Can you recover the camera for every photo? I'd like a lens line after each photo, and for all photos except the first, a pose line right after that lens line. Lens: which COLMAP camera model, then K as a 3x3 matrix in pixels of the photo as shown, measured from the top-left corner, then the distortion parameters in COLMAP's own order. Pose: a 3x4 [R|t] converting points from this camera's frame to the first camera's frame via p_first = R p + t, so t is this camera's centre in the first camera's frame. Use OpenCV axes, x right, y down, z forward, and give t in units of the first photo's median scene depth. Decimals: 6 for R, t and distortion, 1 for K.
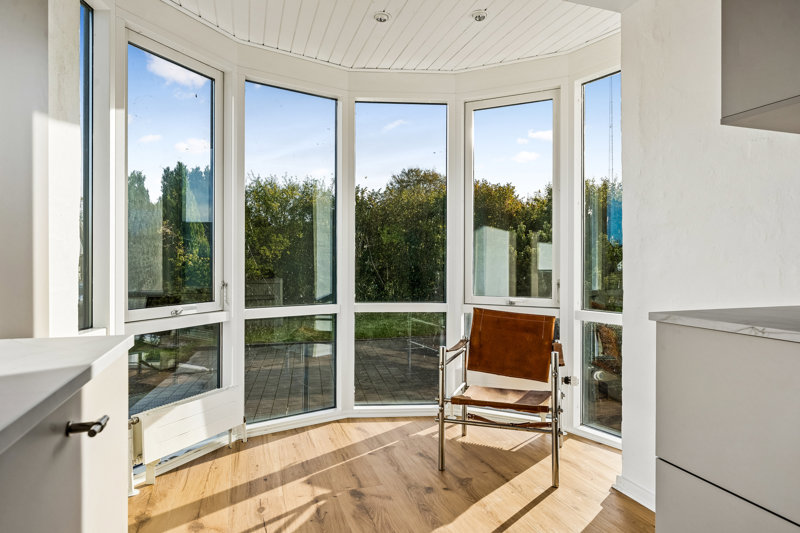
lens RADIAL K [[472.6, 0, 400.9], [0, 472.6, 258.5], [0, 0, 1]] dist [-0.002366, -0.000176]
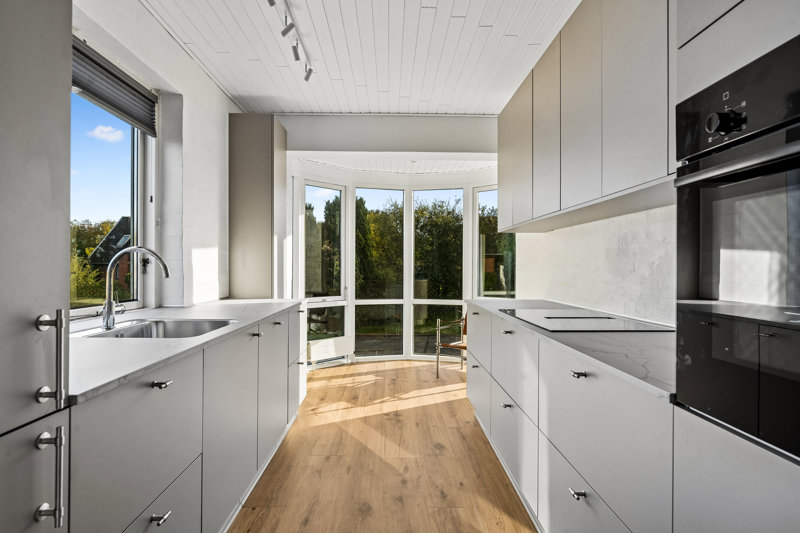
lens RADIAL K [[431.1, 0, 398.3], [0, 431.1, 265.6], [0, 0, 1]] dist [-0.012735, -0.000544]
pose [[0.954632, 0.002718, -0.297777, 0.416314], [-0.002902, 0.999996, -0.000177, -0.043323], [0.297775, 0.001033, 0.954636, -0.753056]]
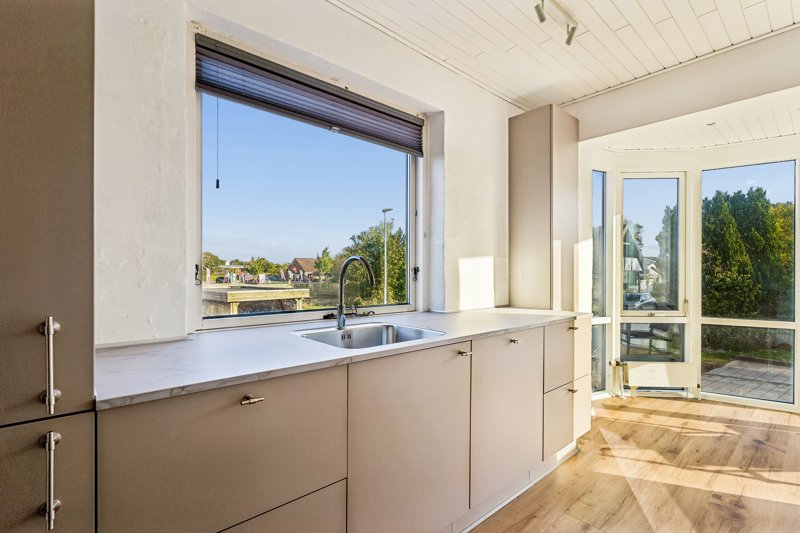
lens RADIAL K [[376.1, 0, 394.8], [0, 376.1, 273.9], [0, 0, 1]] dist [-0.004310, 0.000319]
pose [[0.383178, 0.001828, -0.923673, 0.441486], [0.001321, 0.999996, 0.002527, -0.043403], [0.923674, -0.002188, 0.383174, -0.435564]]
